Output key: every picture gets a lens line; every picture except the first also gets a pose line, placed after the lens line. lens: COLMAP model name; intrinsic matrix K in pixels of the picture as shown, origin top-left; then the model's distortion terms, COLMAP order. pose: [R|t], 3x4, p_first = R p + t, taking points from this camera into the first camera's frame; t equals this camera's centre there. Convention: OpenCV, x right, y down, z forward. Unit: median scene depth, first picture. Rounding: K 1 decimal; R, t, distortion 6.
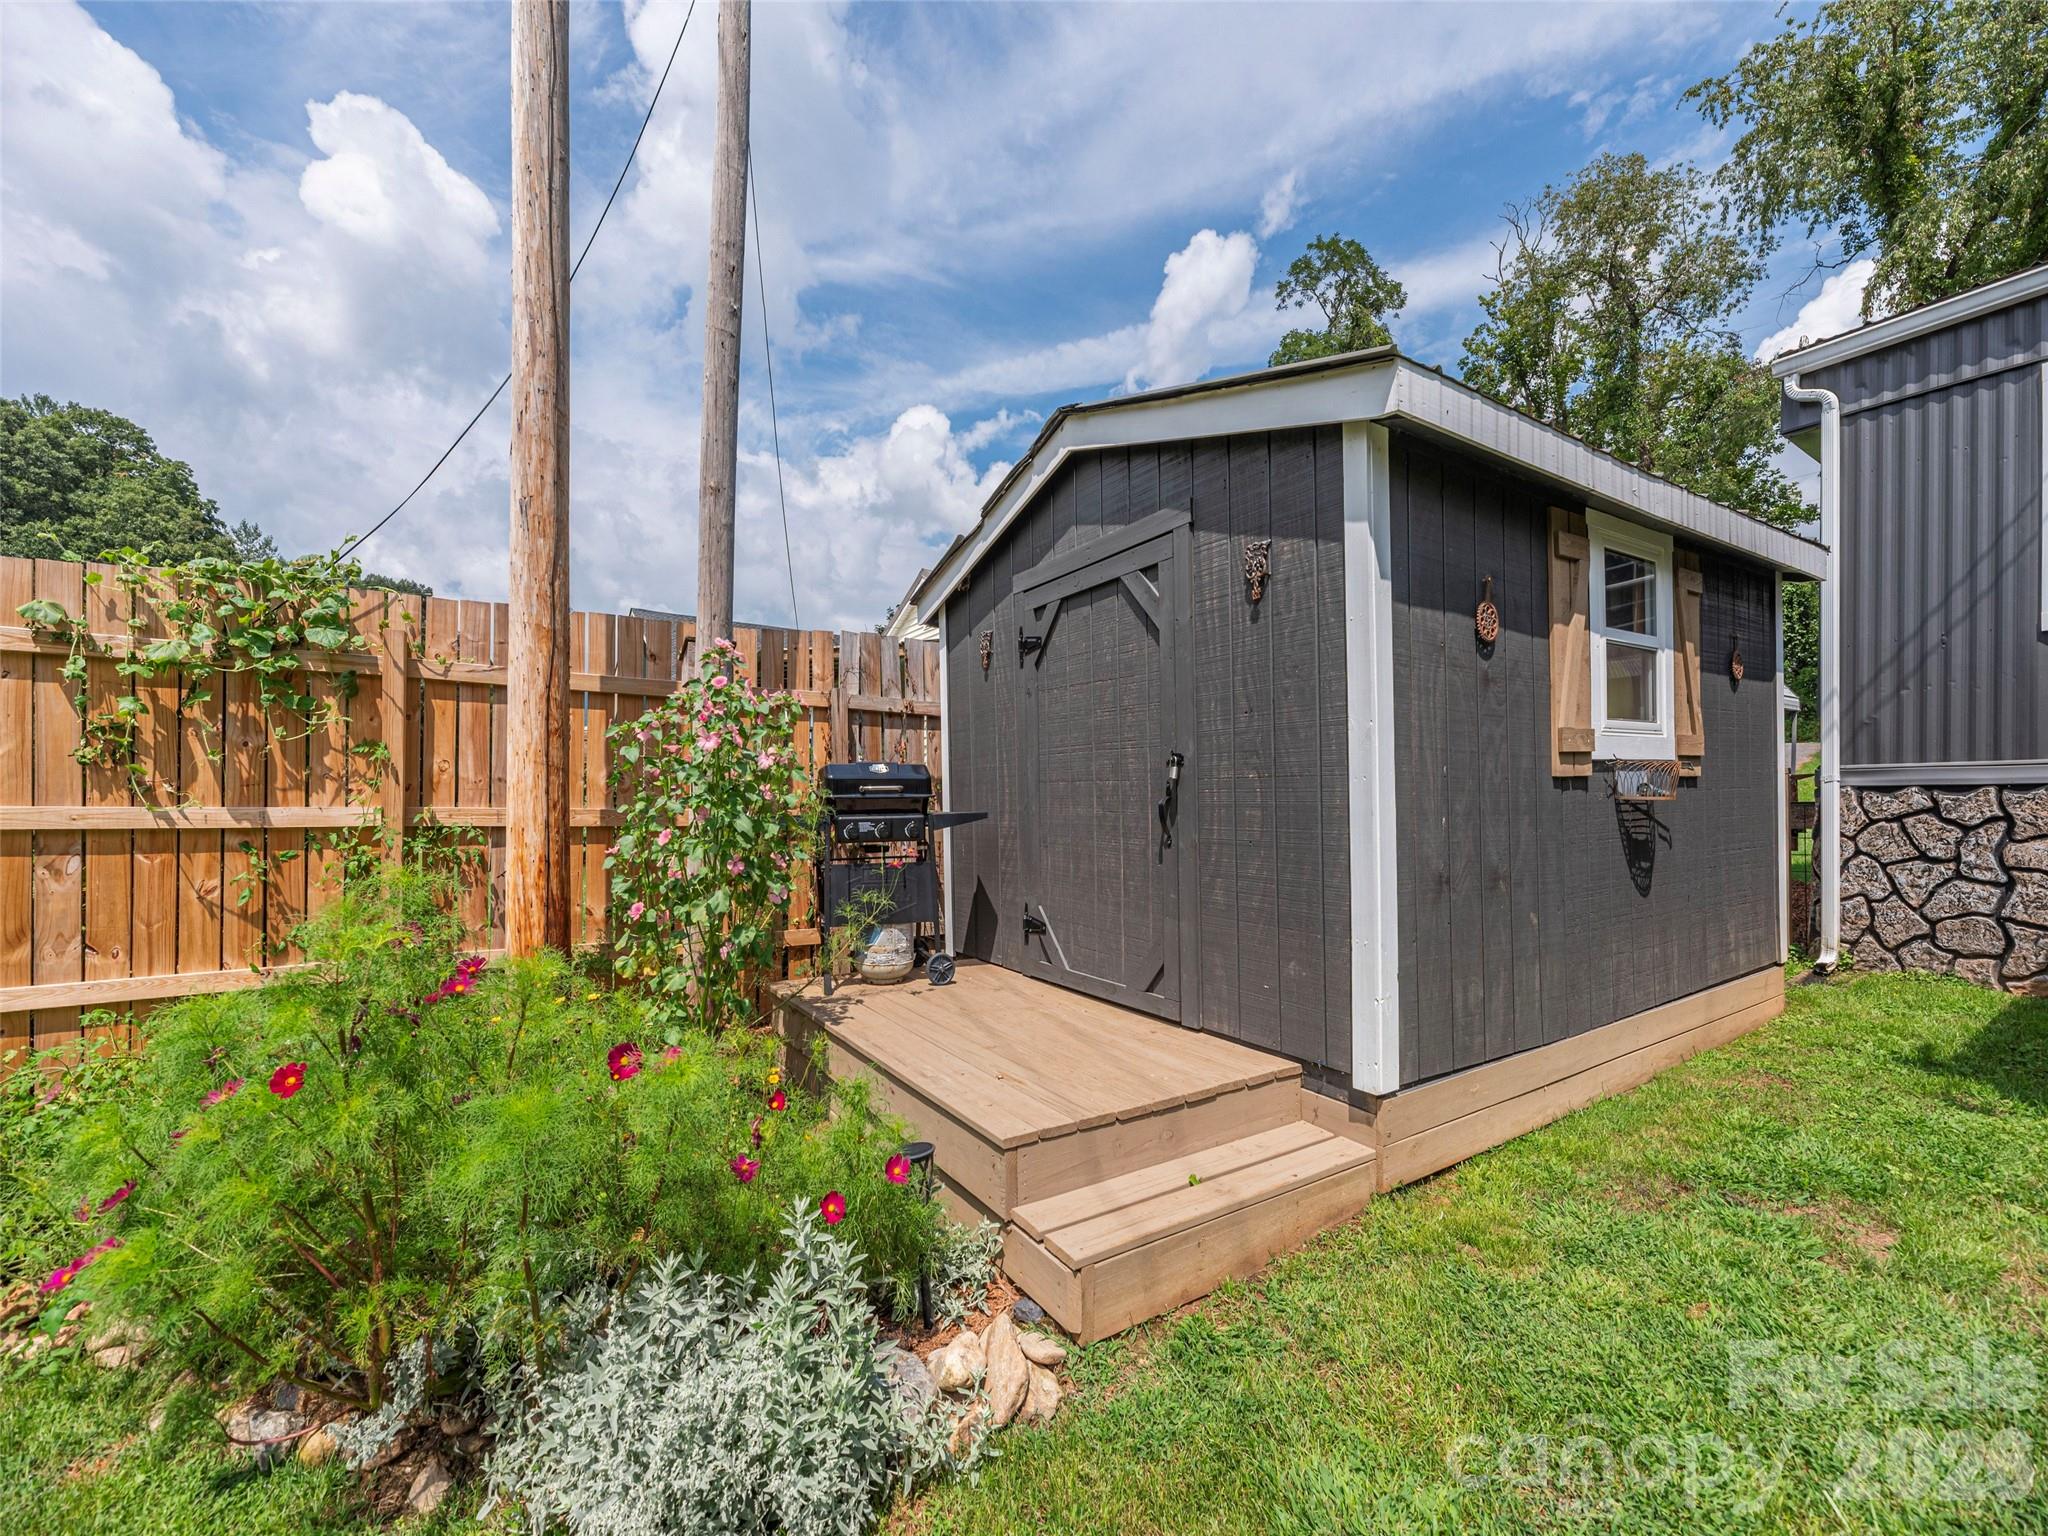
lens RADIAL K [[853.8, 0, 1029.2], [0, 853.8, 802.9], [0, 0, 1]] dist [-0.007407, -0.000108]
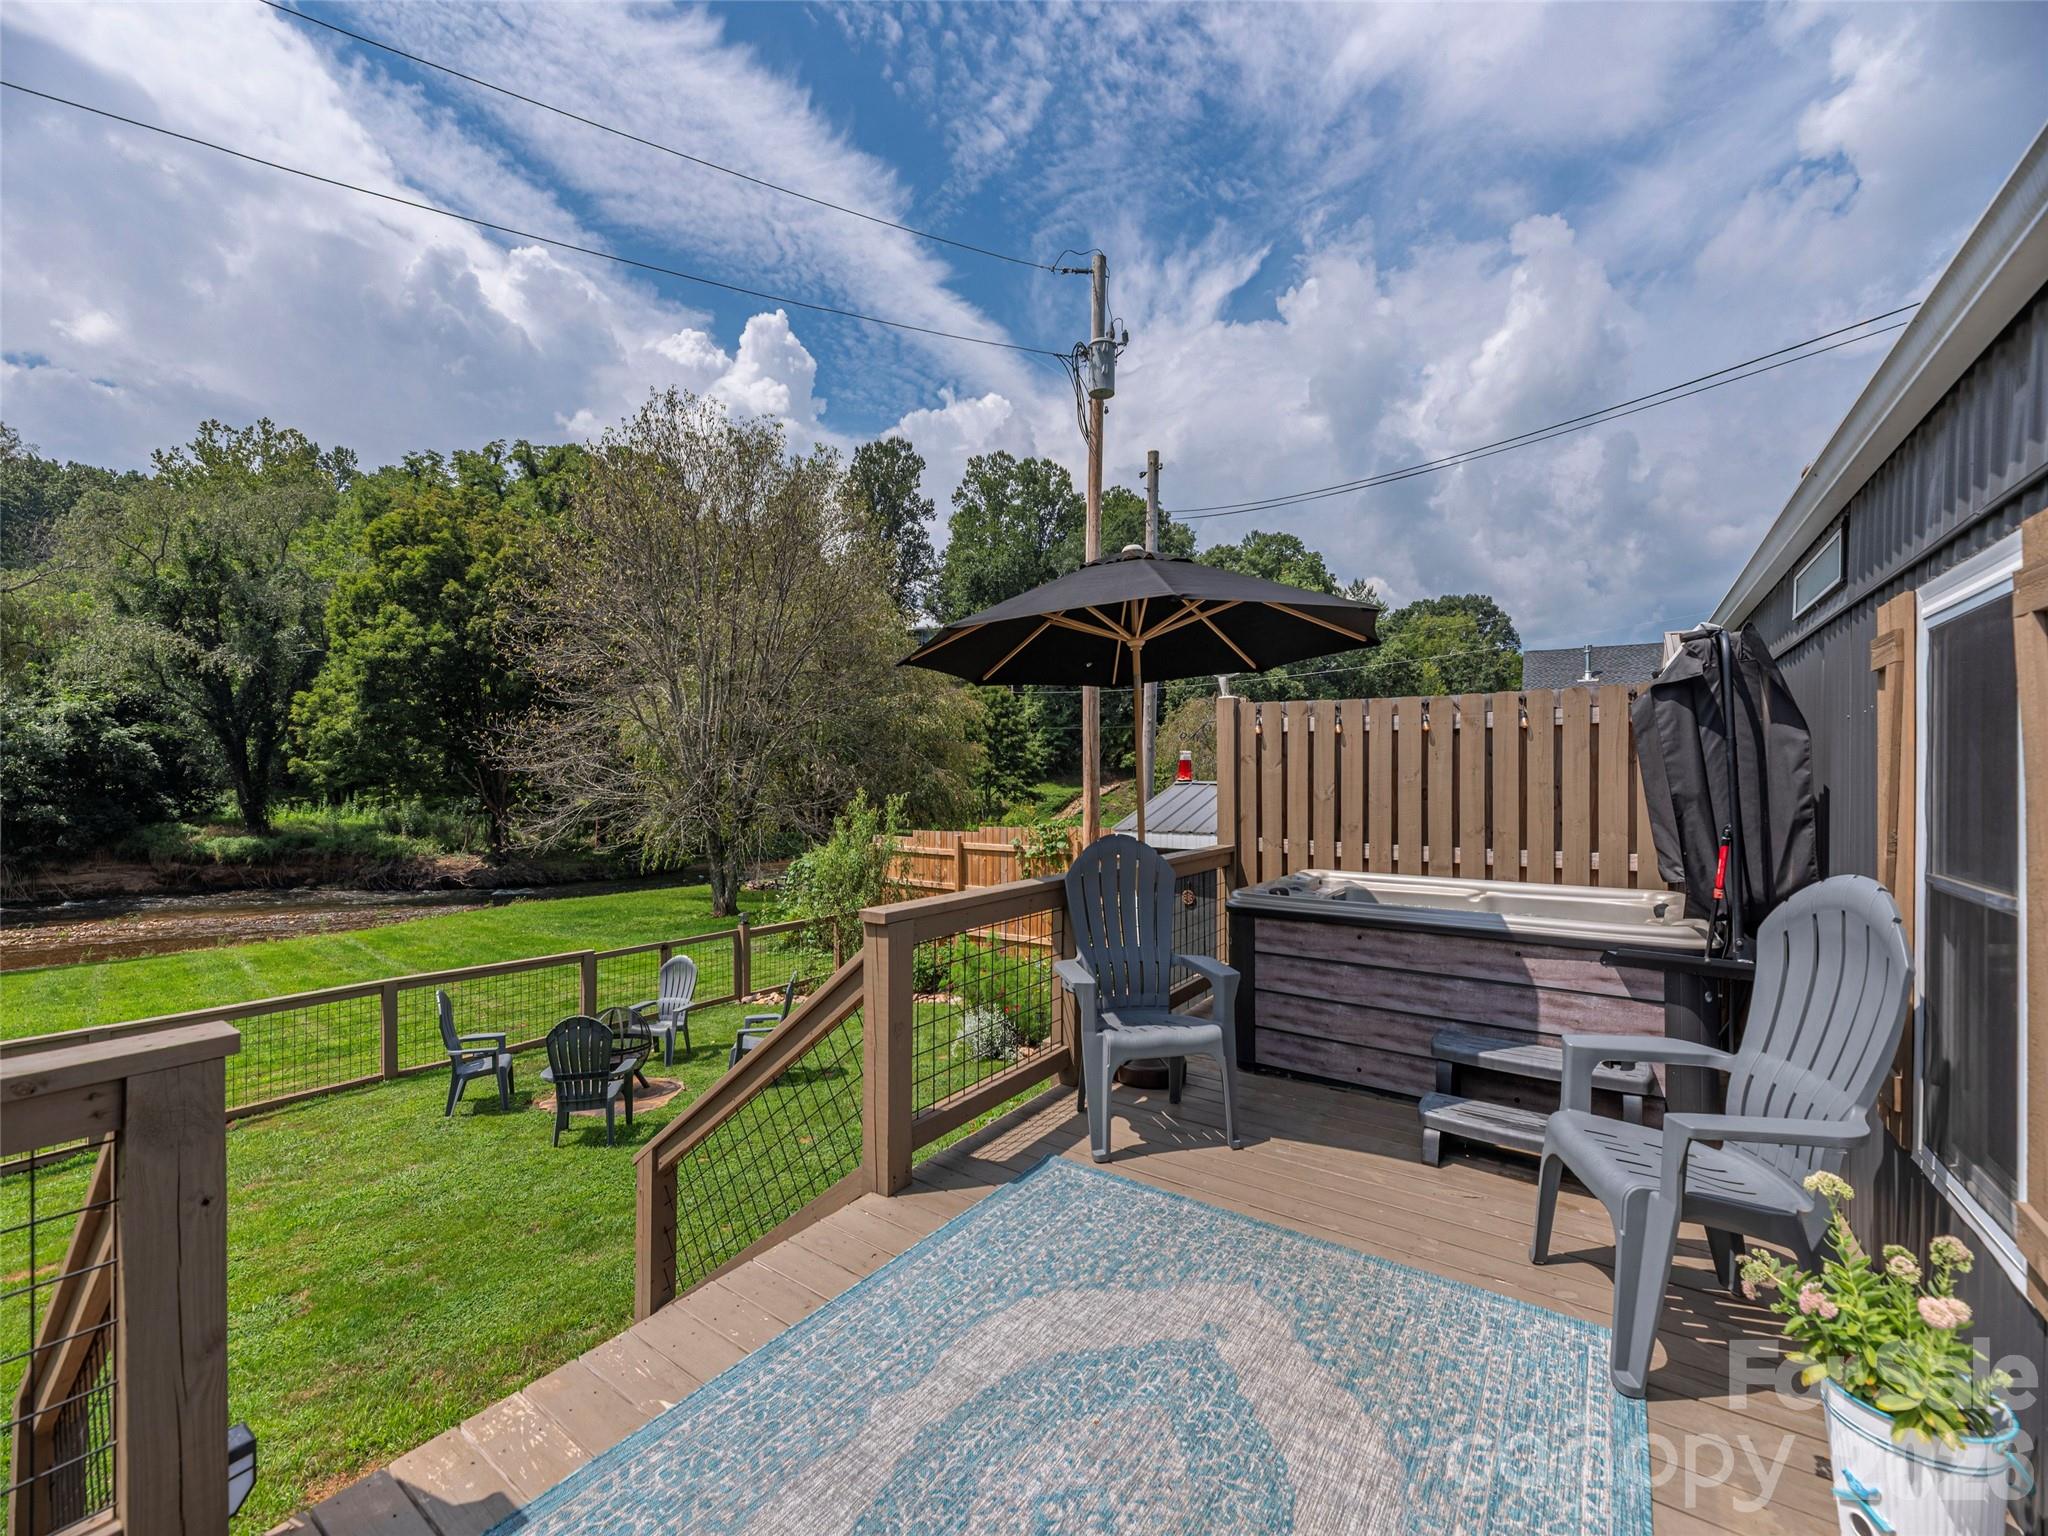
lens RADIAL K [[822.4, 0, 1020.3], [0, 822.4, 773.6], [0, 0, 1]] dist [-0.004598, 0.000791]
pose [[0.387078, -0.002012, -0.922045, 2.130561], [0.004209, 0.999991, -0.000415, -0.469150], [0.922037, -0.003721, 0.387083, -0.438715]]
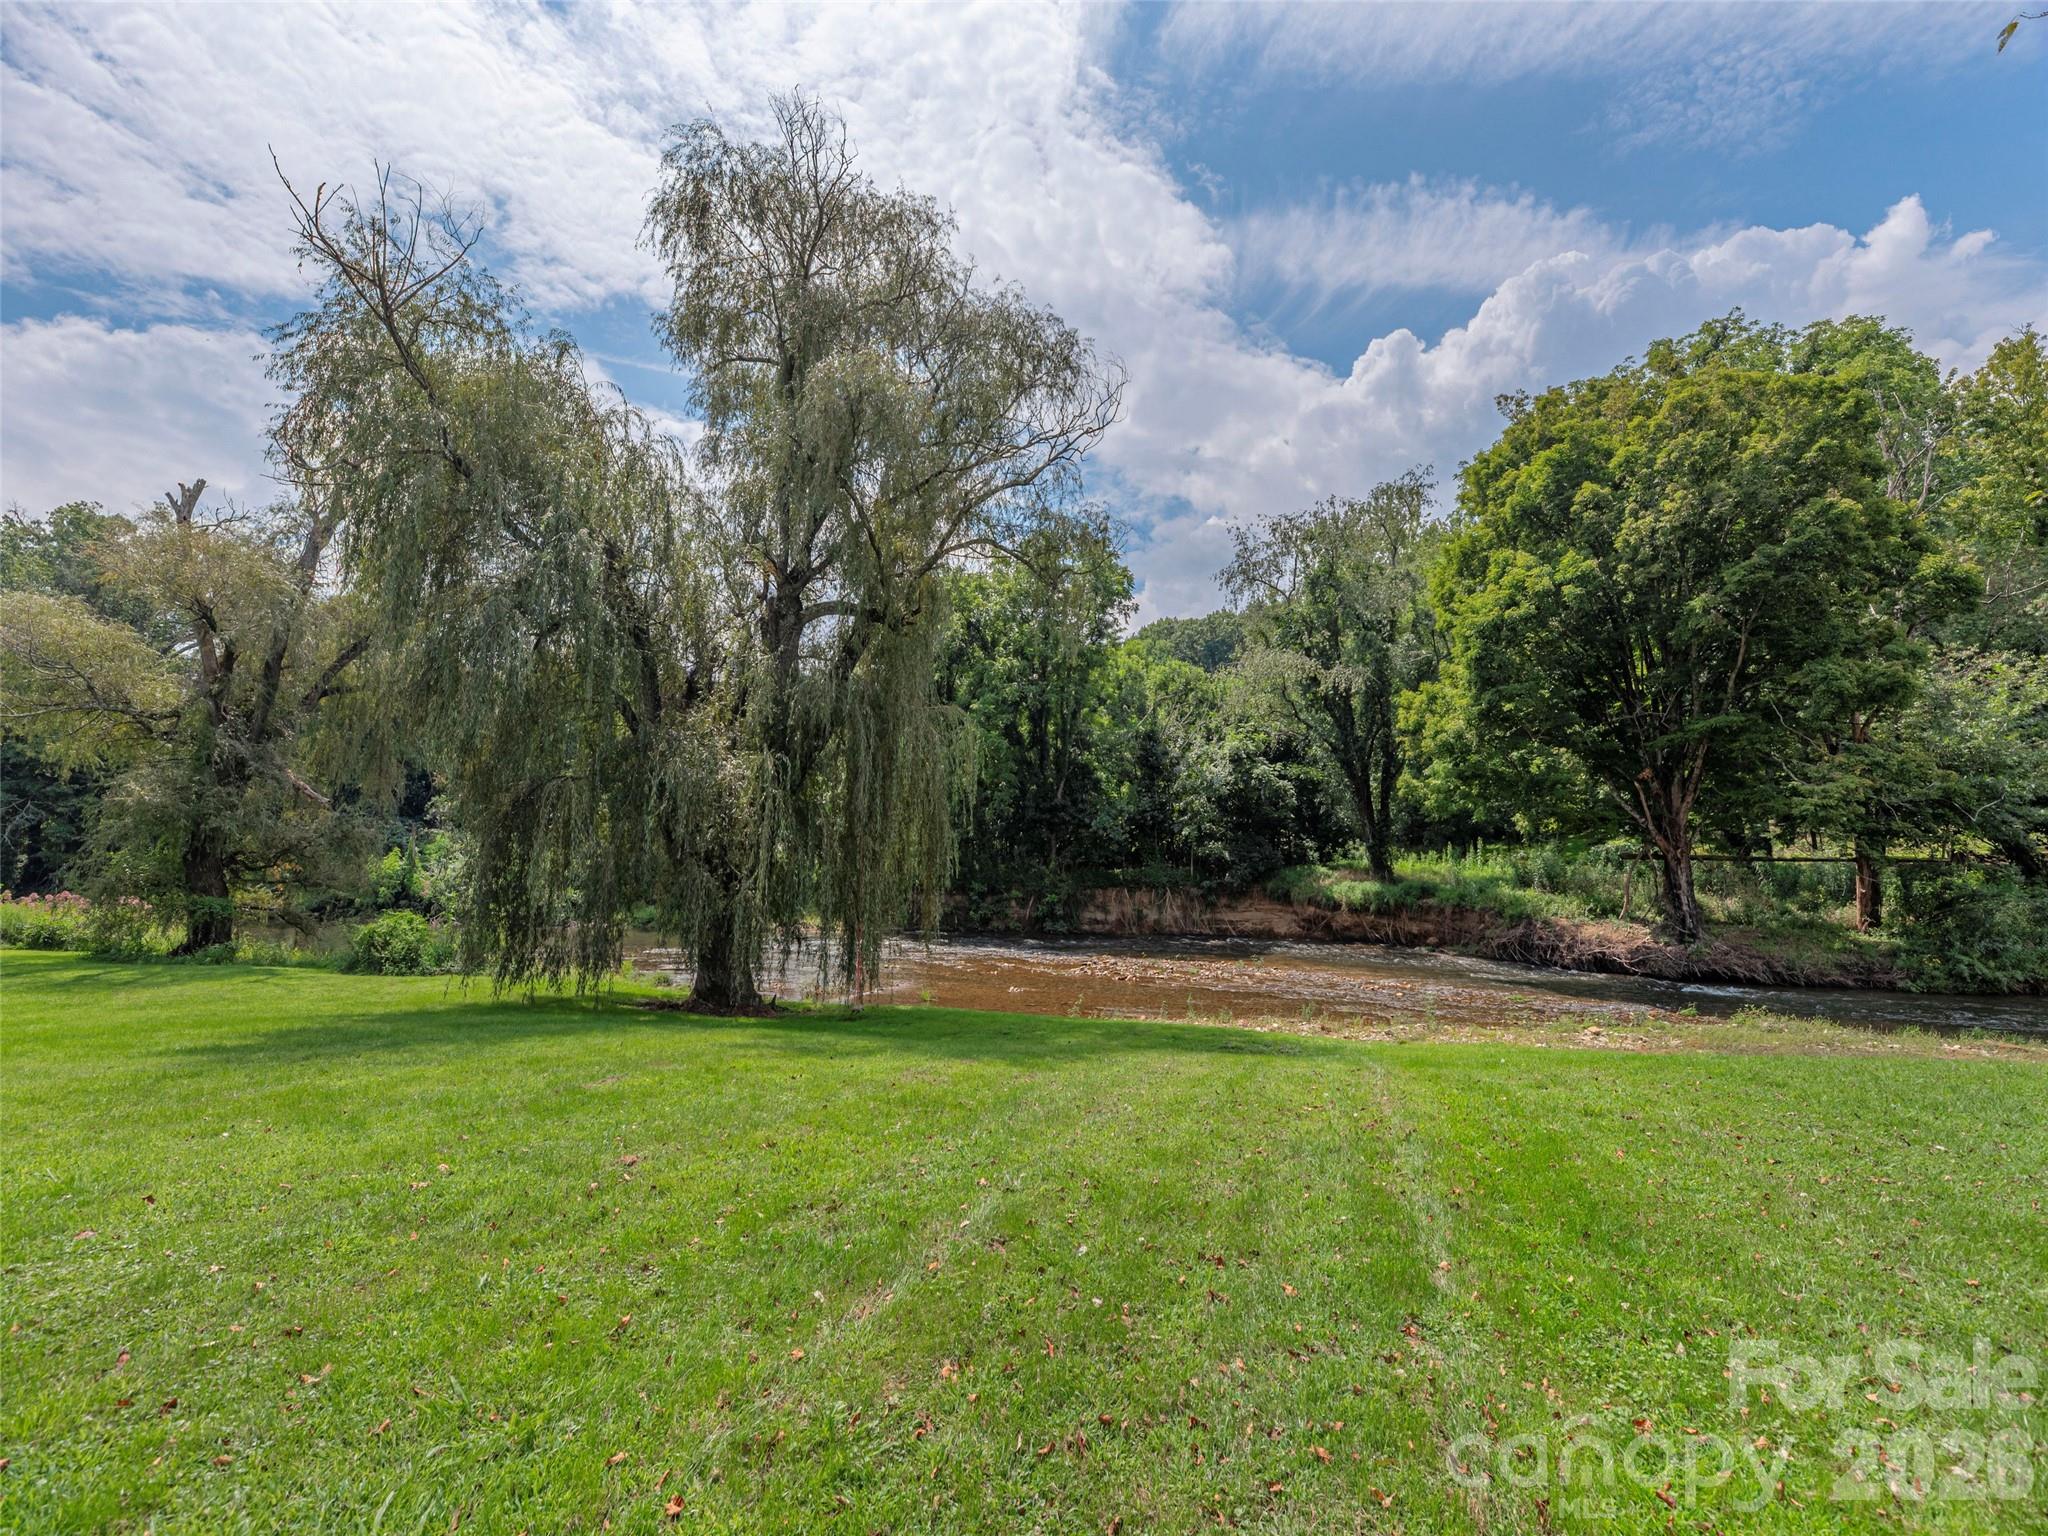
lens RADIAL K [[853.8, 0, 1064.6], [0, 853.8, 768.0], [0, 0, 1]] dist [-0.007407, -0.000108]
pose [[-0.673707, -0.074397, -0.735244, -2.994647], [0.001217, 0.994807, -0.101776, 0.099941], [0.738998, -0.069462, -0.670117, -1.850125]]
